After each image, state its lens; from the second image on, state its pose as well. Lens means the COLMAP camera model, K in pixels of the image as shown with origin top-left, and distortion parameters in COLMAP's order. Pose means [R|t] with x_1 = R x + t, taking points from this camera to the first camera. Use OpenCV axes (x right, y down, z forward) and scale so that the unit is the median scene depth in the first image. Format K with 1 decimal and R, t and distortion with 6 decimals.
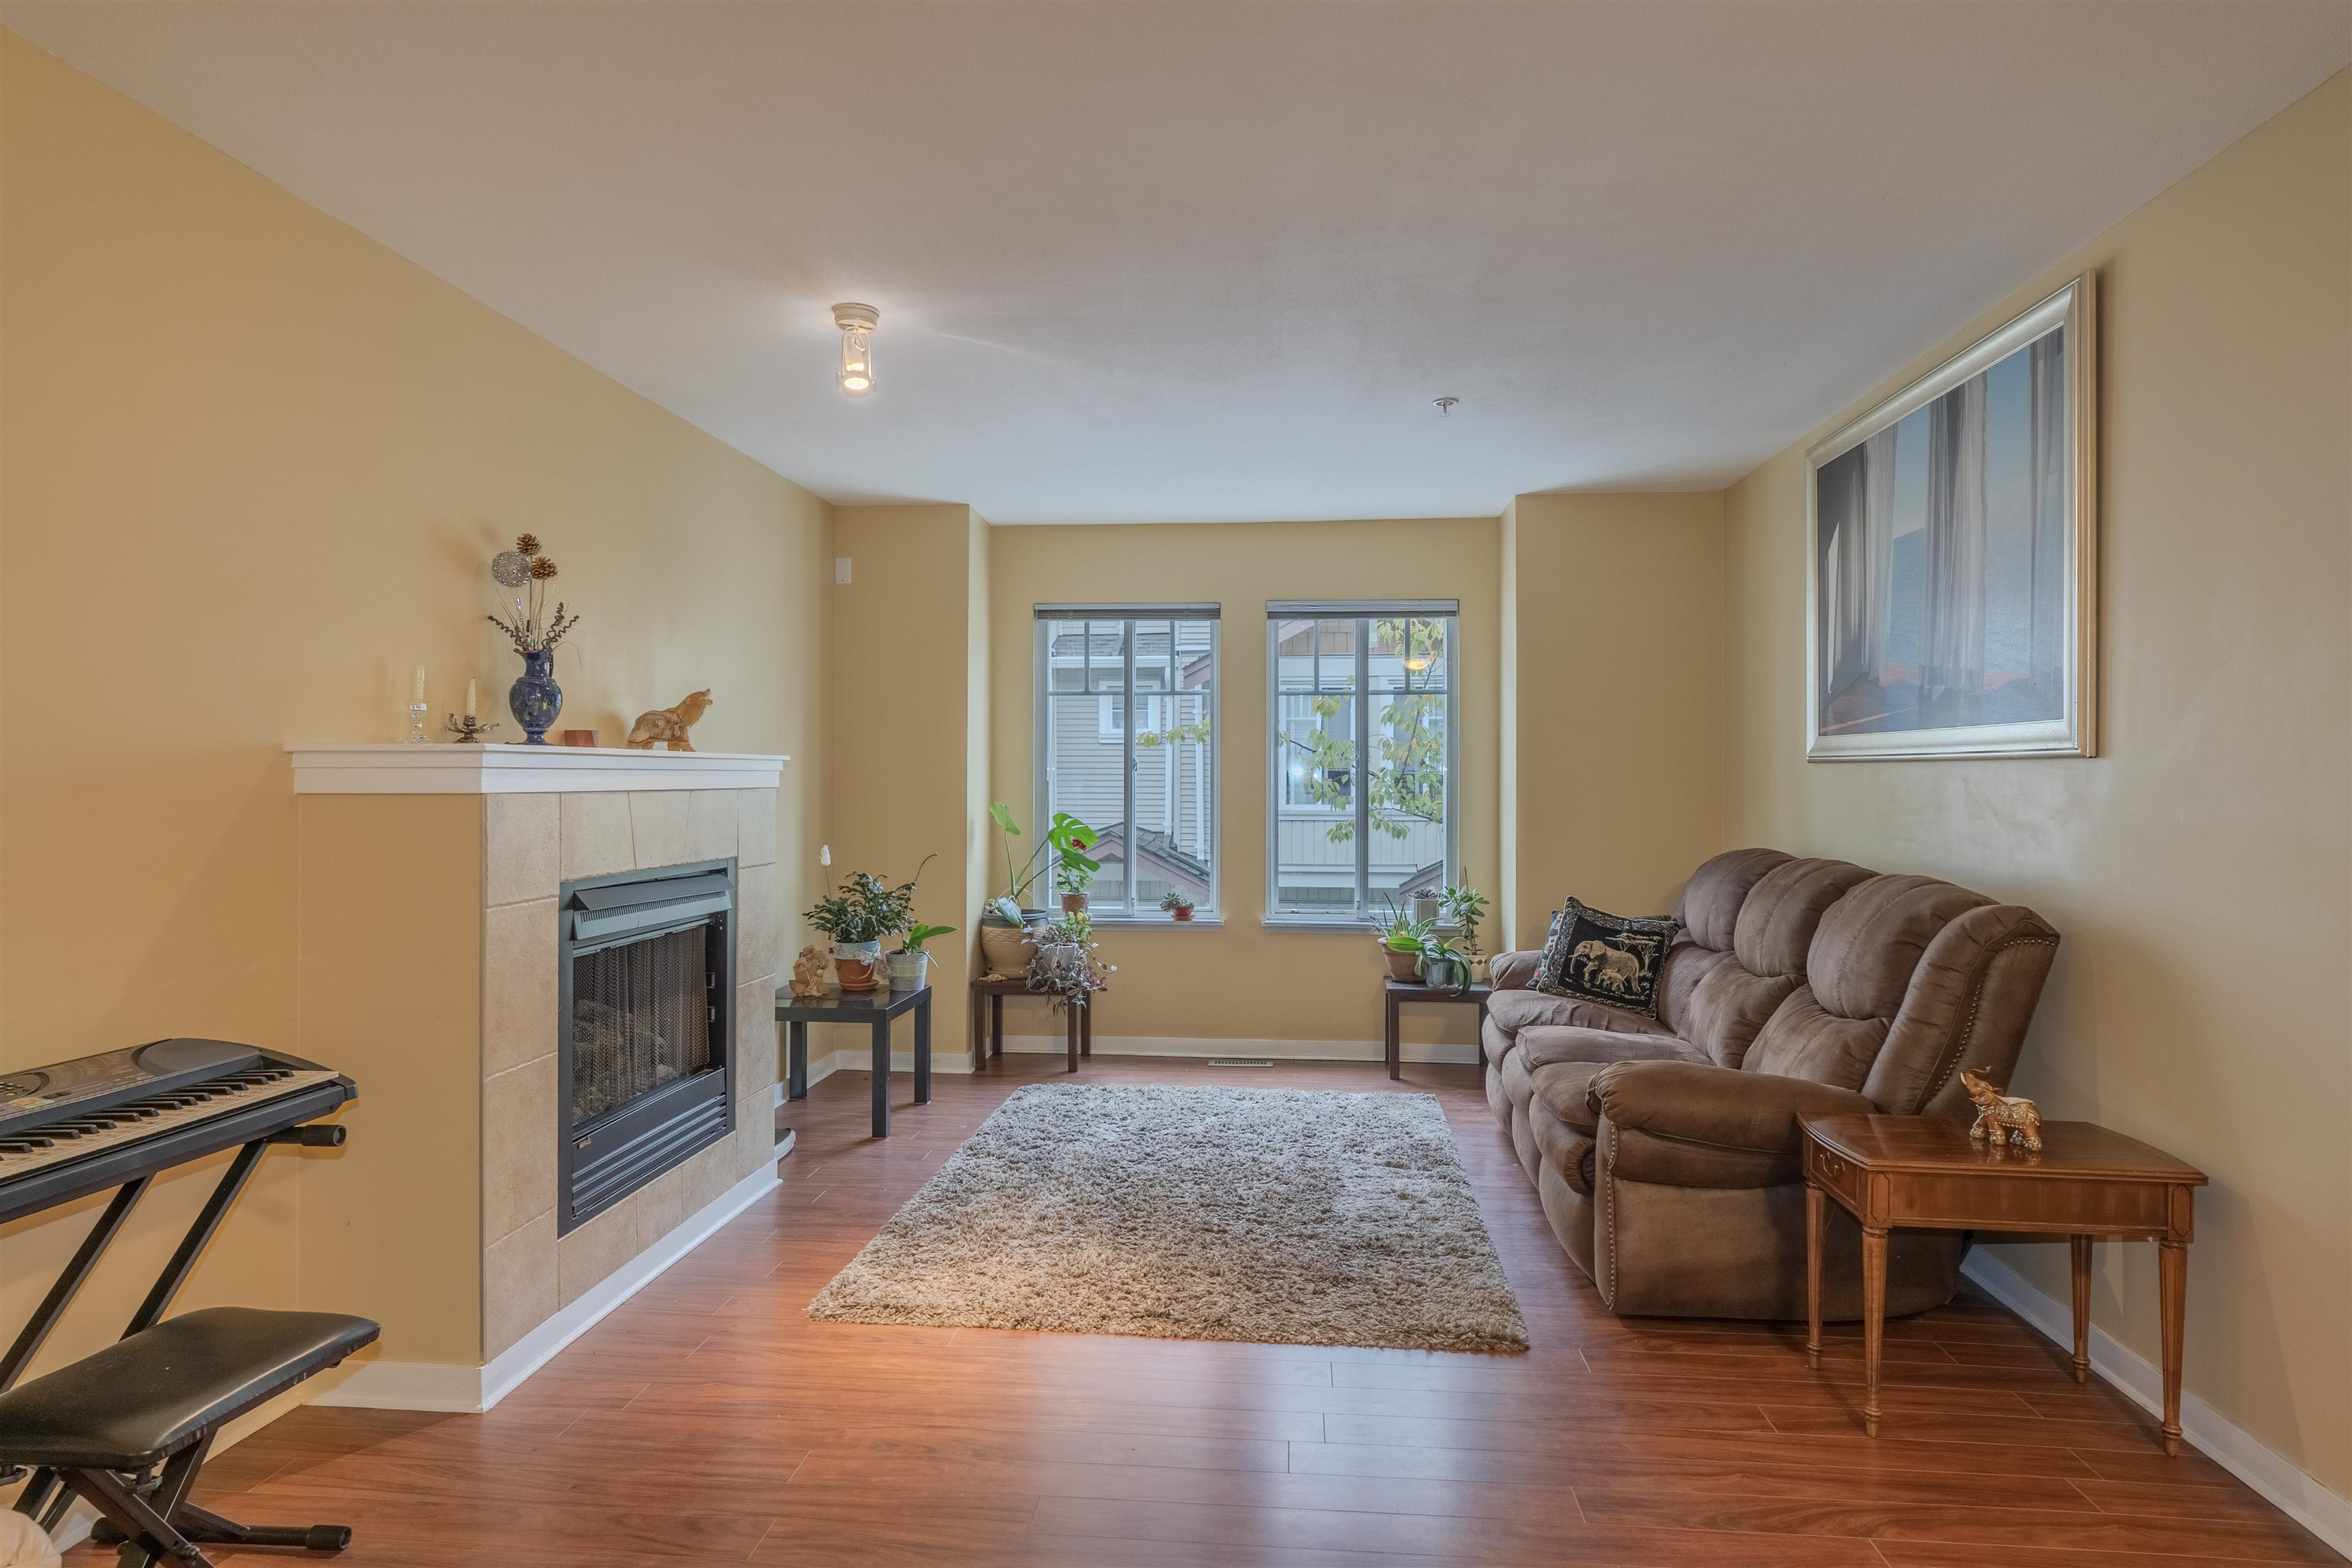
lens RADIAL K [[1330.8, 0, 1173.0], [0, 1330.8, 775.9], [0, 0, 1]] dist [0.001172, -0.001303]
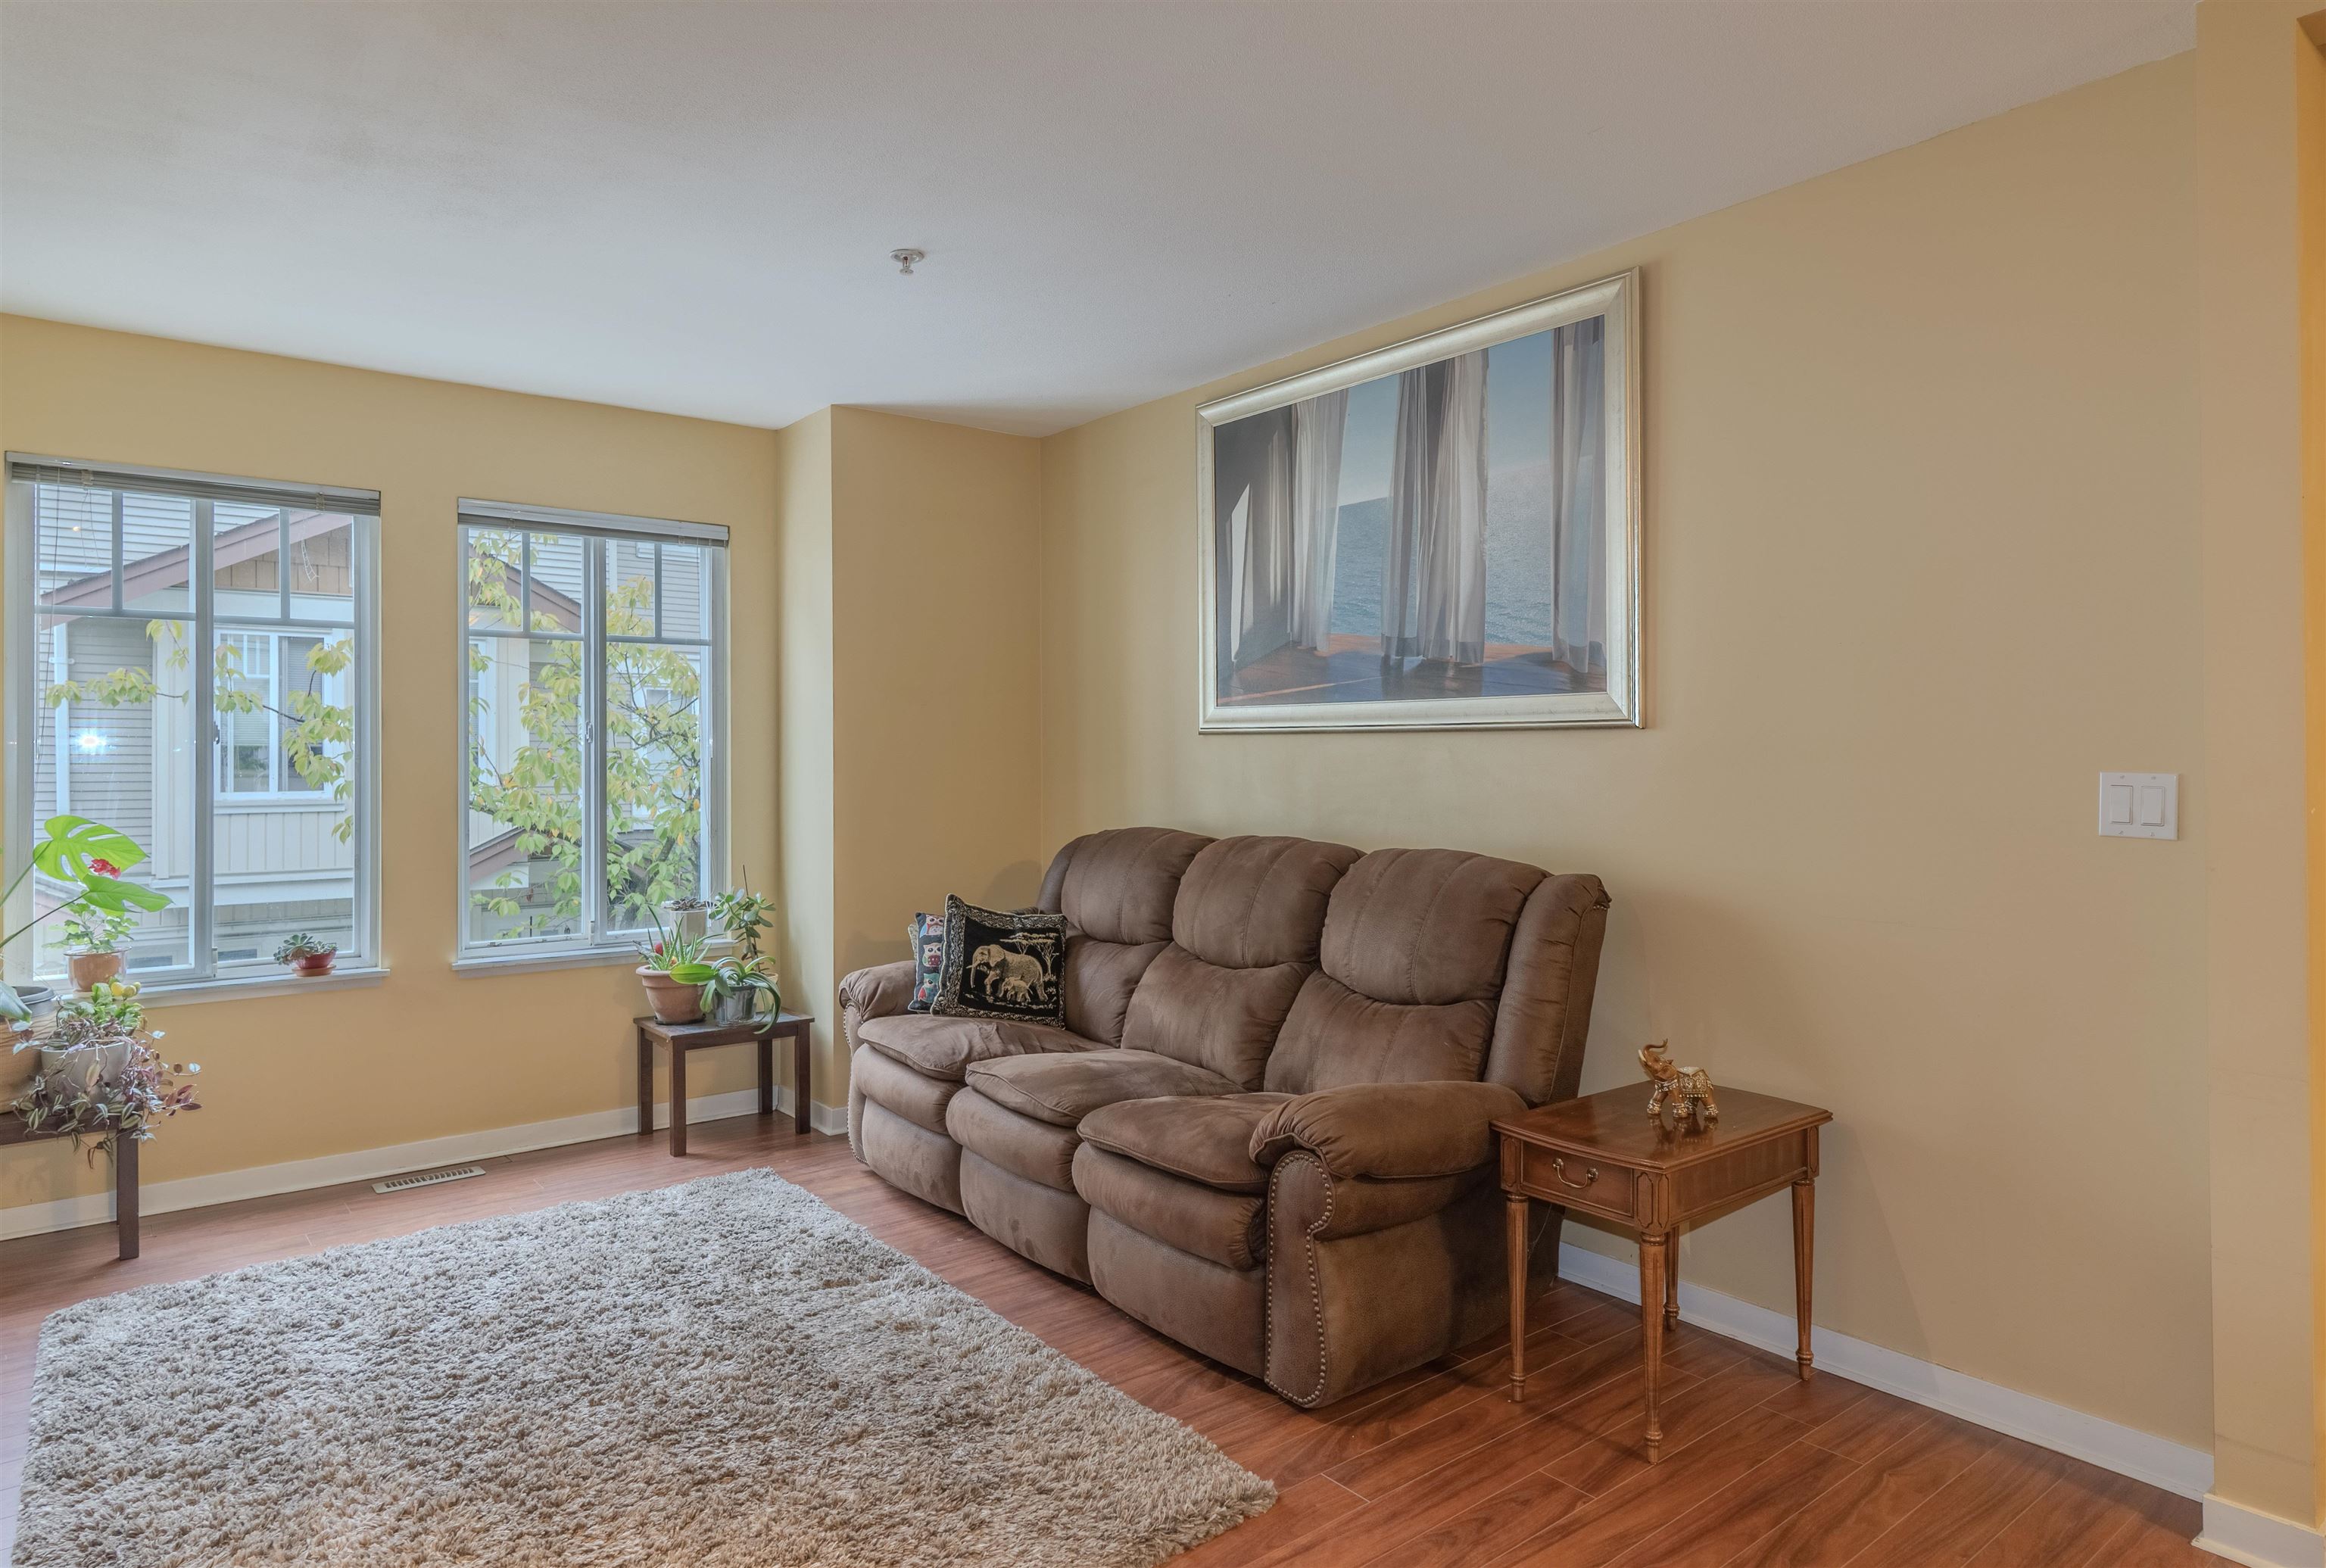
lens RADIAL K [[1356.9, 0, 1163.4], [0, 1356.9, 743.2], [0, 0, 1]] dist [0.000515, -0.002143]
pose [[0.713084, 0.001886, 0.701076, -0.210998], [0.003129, 0.999978, -0.005873, 0.001694], [-0.701072, 0.006382, 0.713062, 0.318556]]
